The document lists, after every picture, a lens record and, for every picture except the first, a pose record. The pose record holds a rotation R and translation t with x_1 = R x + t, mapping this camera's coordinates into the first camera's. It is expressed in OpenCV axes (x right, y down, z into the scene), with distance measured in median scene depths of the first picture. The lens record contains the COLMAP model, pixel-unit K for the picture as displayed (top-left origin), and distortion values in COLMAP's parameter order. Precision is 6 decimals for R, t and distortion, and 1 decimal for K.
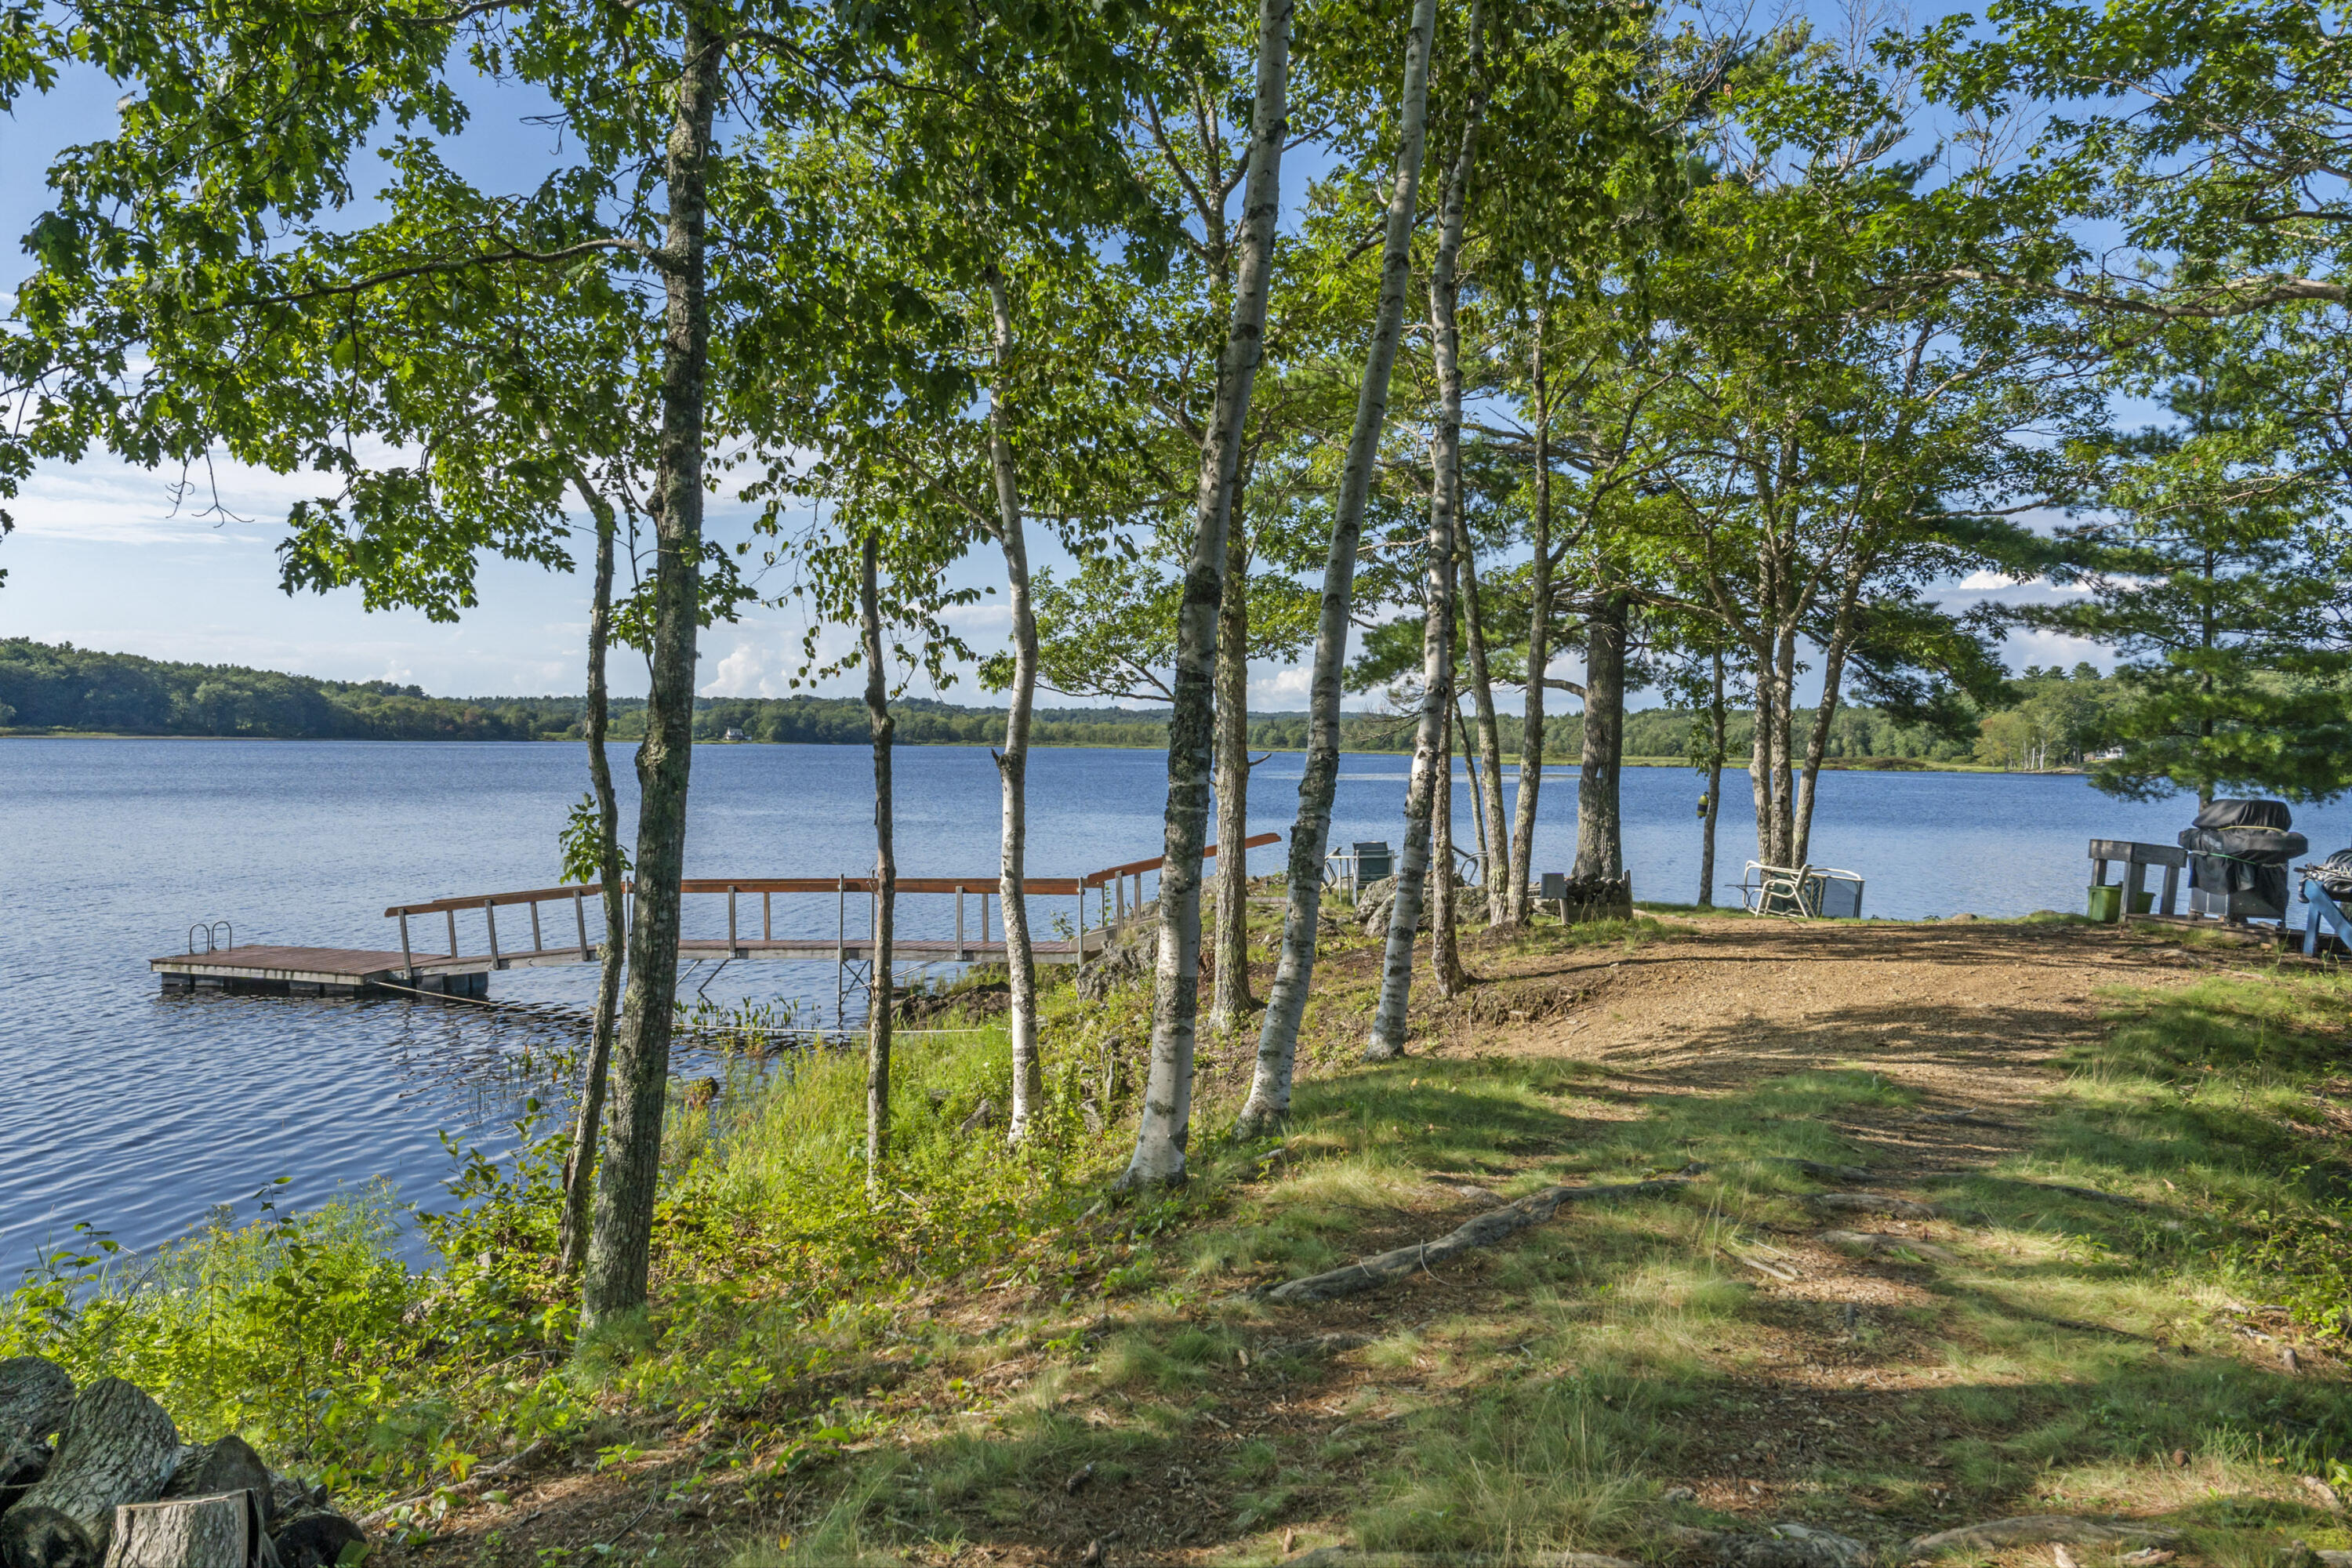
lens RADIAL K [[2024.8, 0, 1176.0], [0, 2024.8, 784.0], [0, 0, 1]] dist [0.071685, -0.000126]
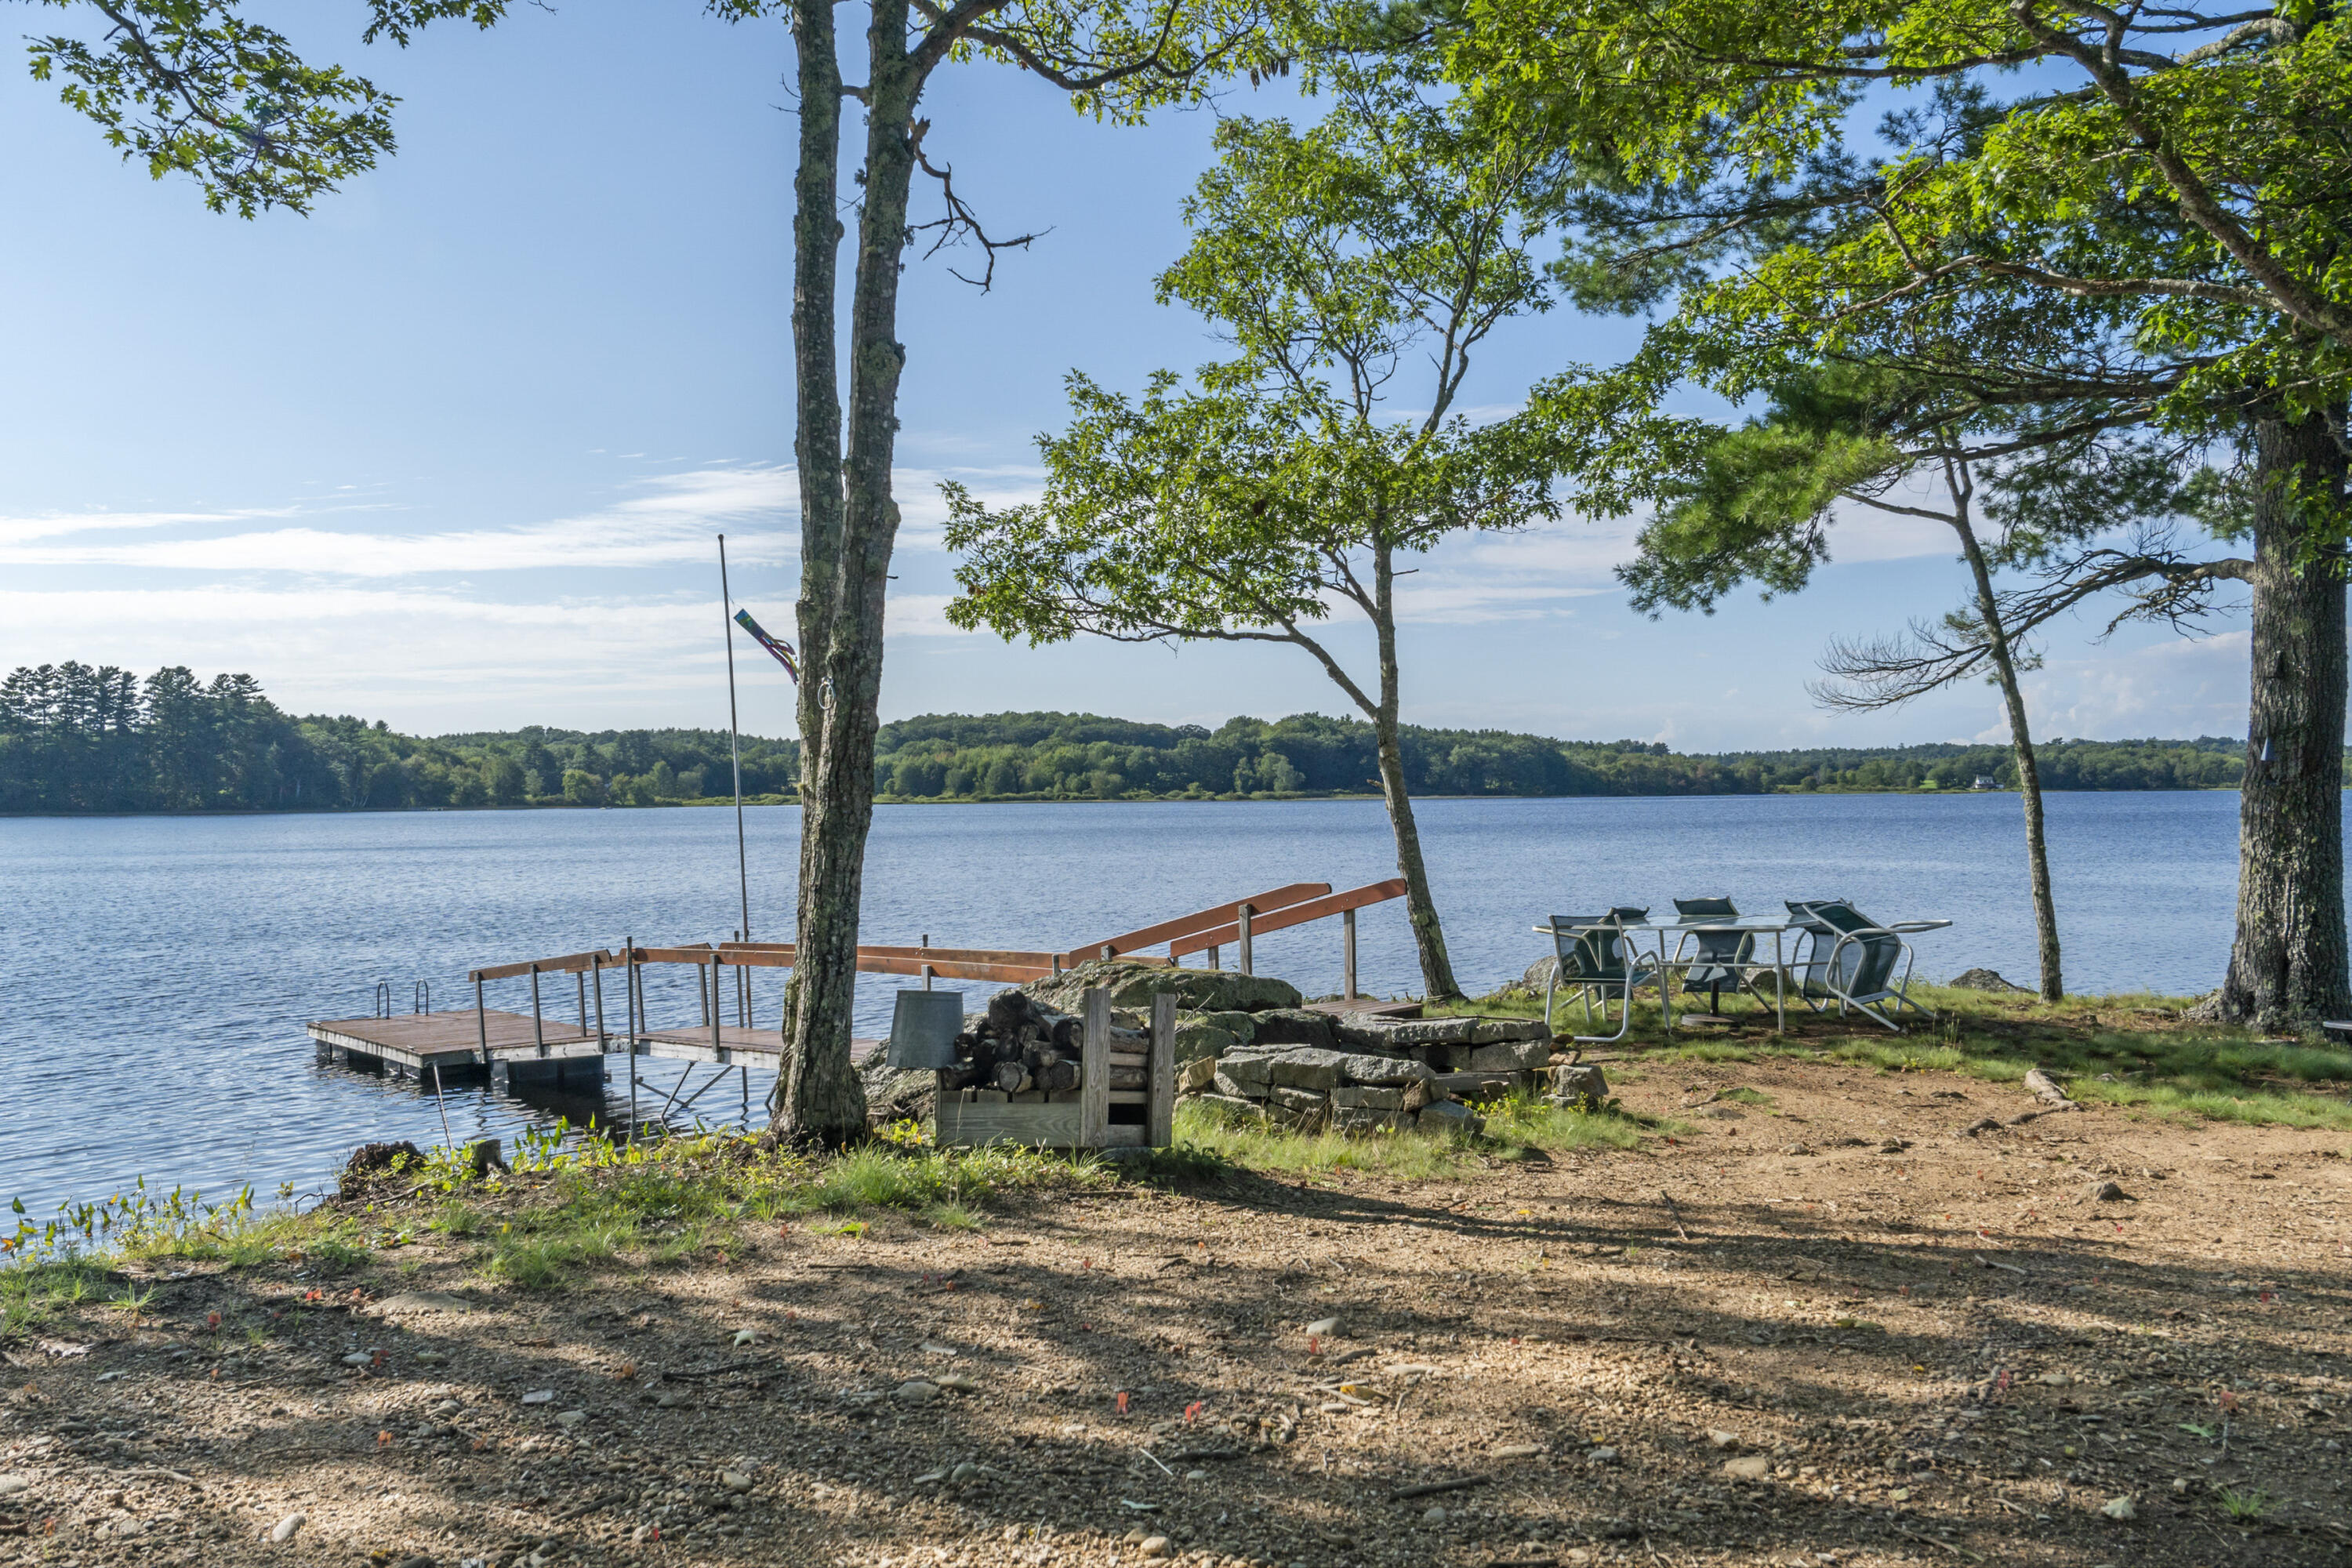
lens RADIAL K [[2024.8, 0, 1176.0], [0, 2024.8, 784.0], [0, 0, 1]] dist [0.071685, -0.000126]
pose [[0.819165, -0.022856, -0.573102, 0.234227], [0.007172, 0.999536, -0.029611, 0.014399], [0.573512, 0.020146, 0.818949, 0.484687]]
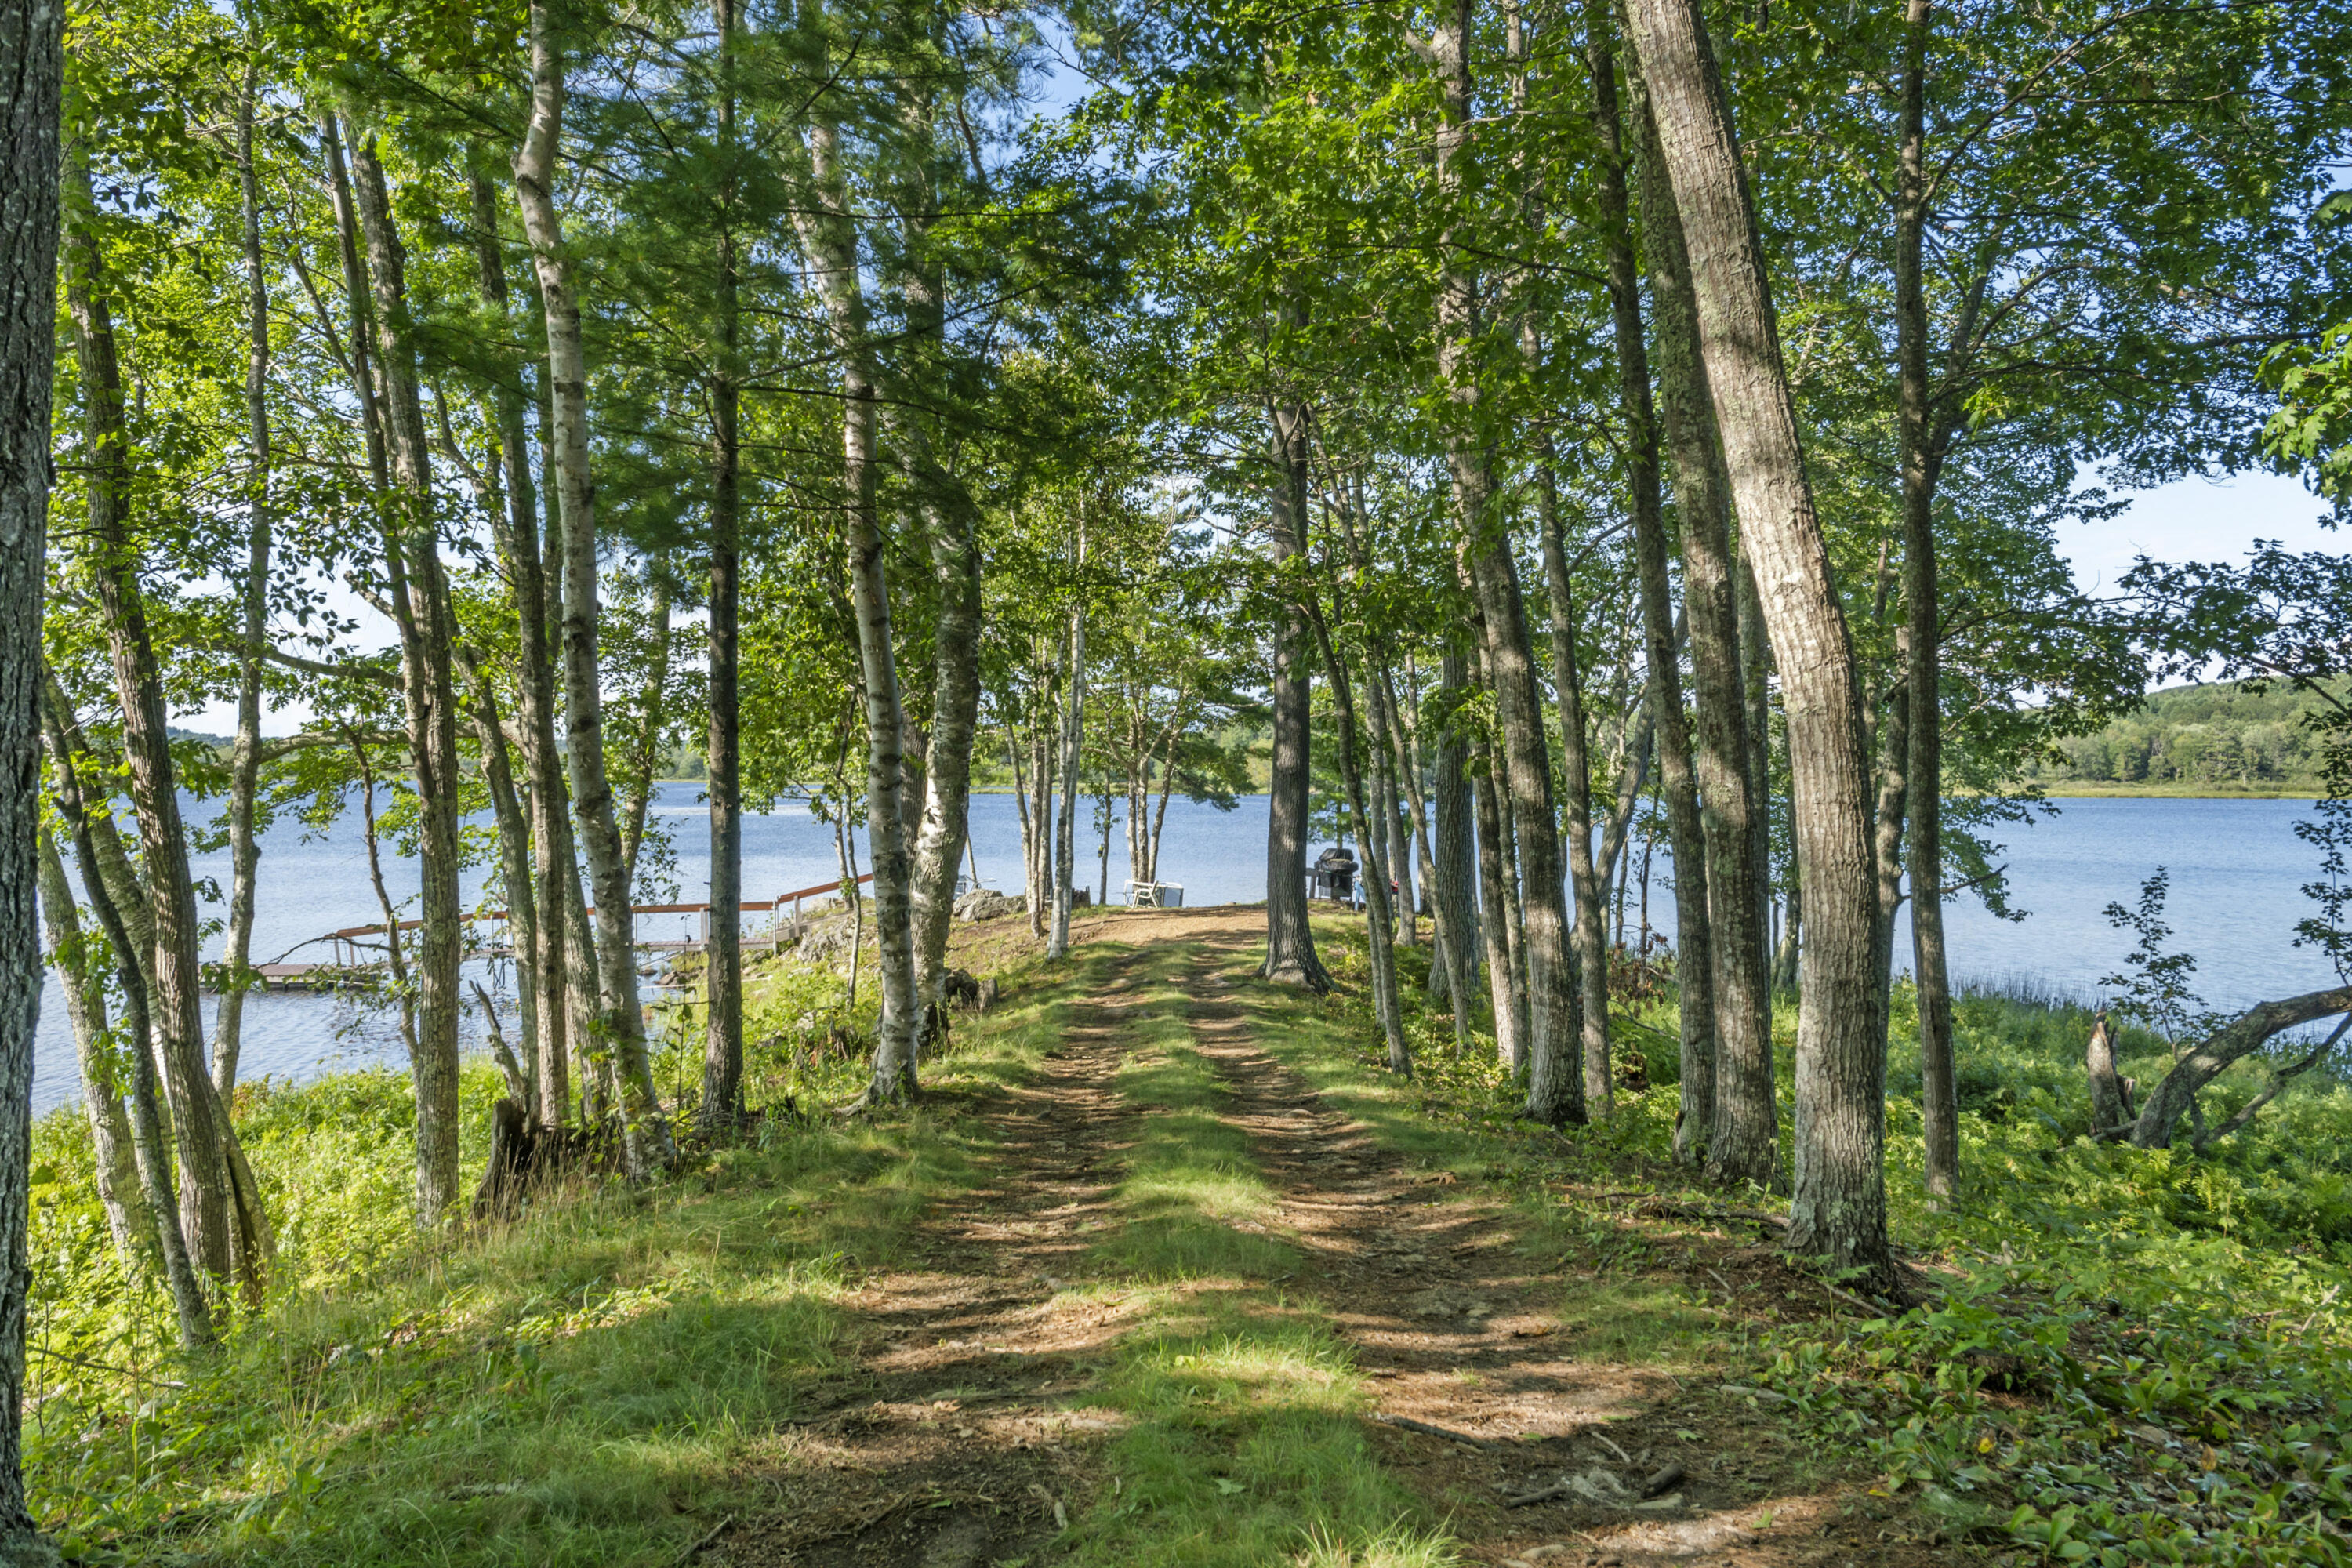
lens RADIAL K [[2024.8, 0, 1176.0], [0, 2024.8, 784.0], [0, 0, 1]] dist [0.071685, -0.000126]
pose [[0.943623, -0.007015, 0.330947, -0.304415], [0.013823, 0.999738, -0.018222, -0.017578], [-0.330733, 0.021769, 0.943473, -0.814466]]
